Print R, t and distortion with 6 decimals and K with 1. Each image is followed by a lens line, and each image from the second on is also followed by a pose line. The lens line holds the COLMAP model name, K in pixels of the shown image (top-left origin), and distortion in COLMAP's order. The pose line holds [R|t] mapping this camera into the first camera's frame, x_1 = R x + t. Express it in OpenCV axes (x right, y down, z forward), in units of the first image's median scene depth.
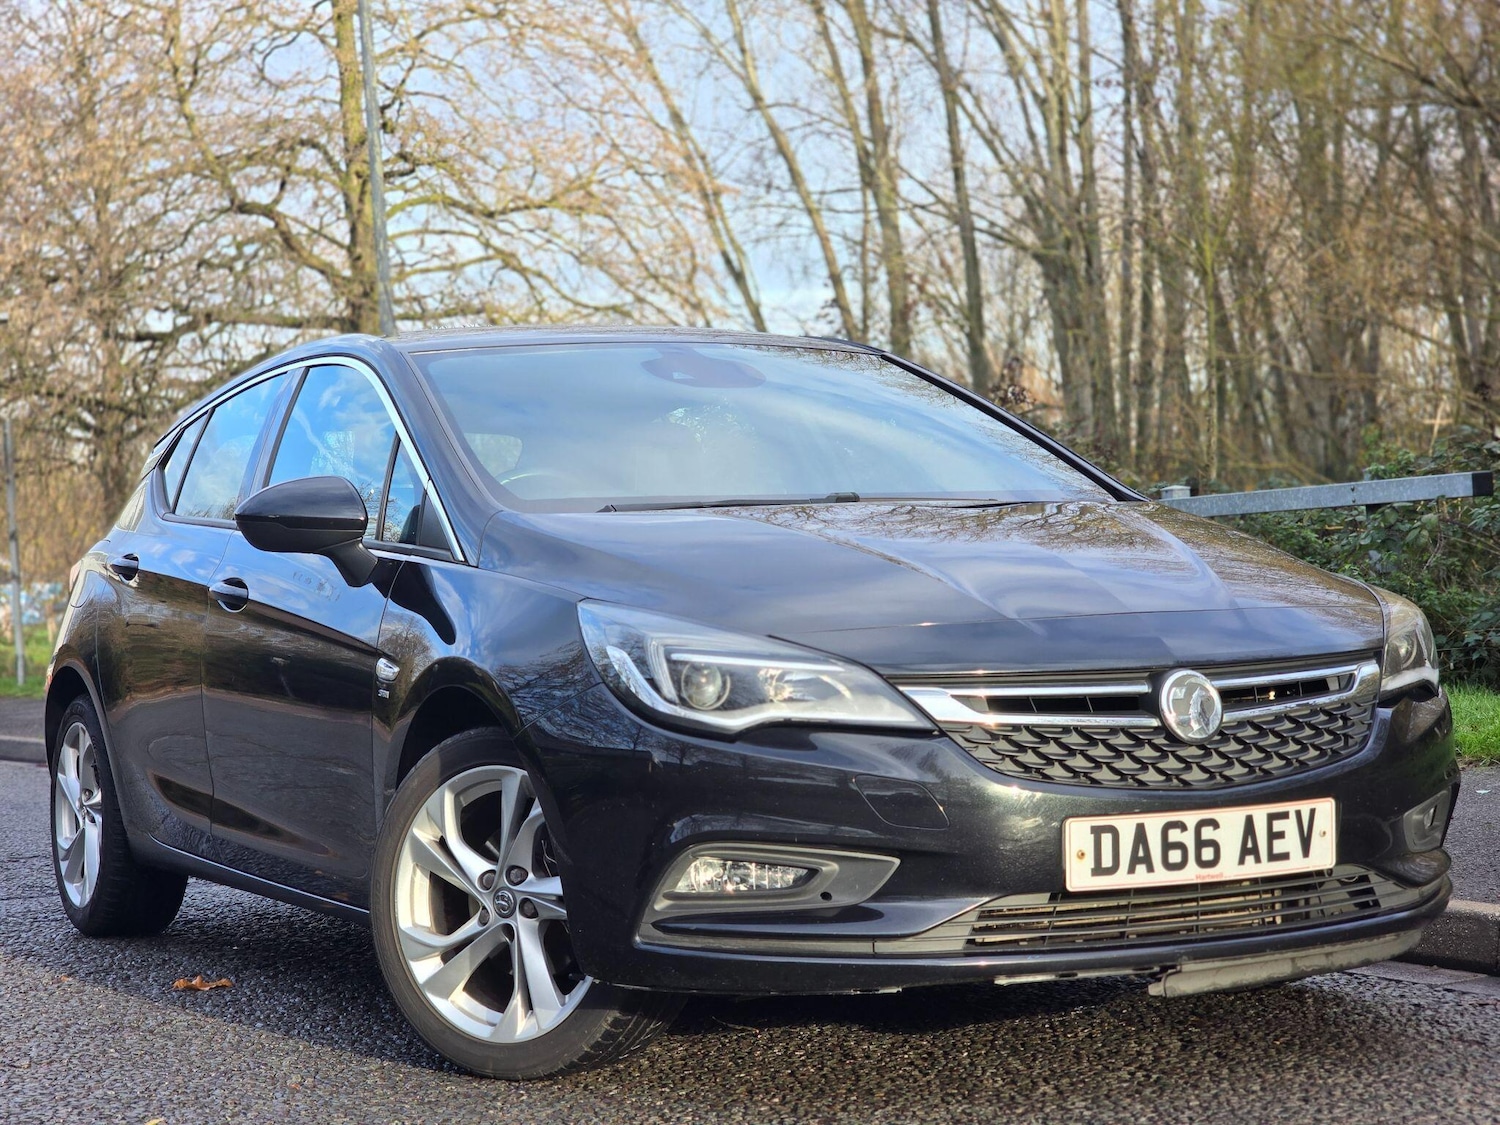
lens RADIAL K [[3207.1, 0, 715.6], [0, 3207.1, 529.0], [0, 0, 1]] dist [0.012041, 0.615541]
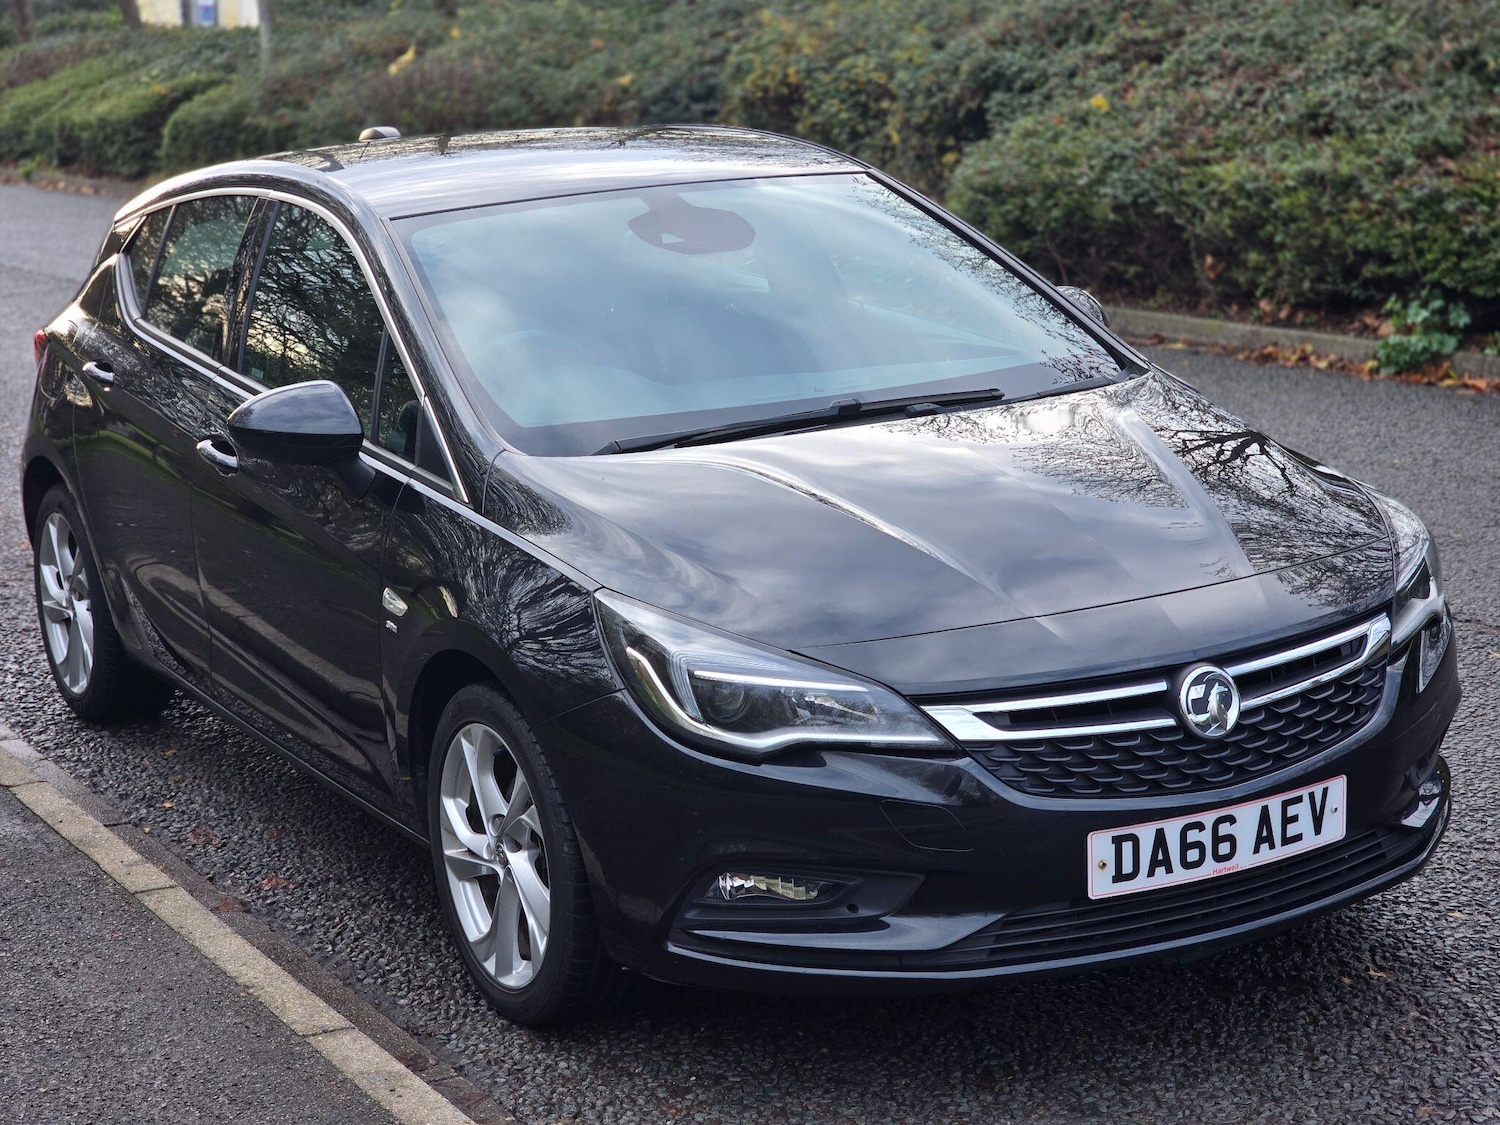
lens RADIAL K [[3207.1, 0, 715.6], [0, 3207.1, 529.0], [0, 0, 1]] dist [0.012041, 0.615541]
pose [[0.999342, -0.025618, 0.025677, -0.029564], [0.019818, 0.978561, 0.205000, -0.196808], [-0.030378, -0.204356, 0.978425, 0.027390]]
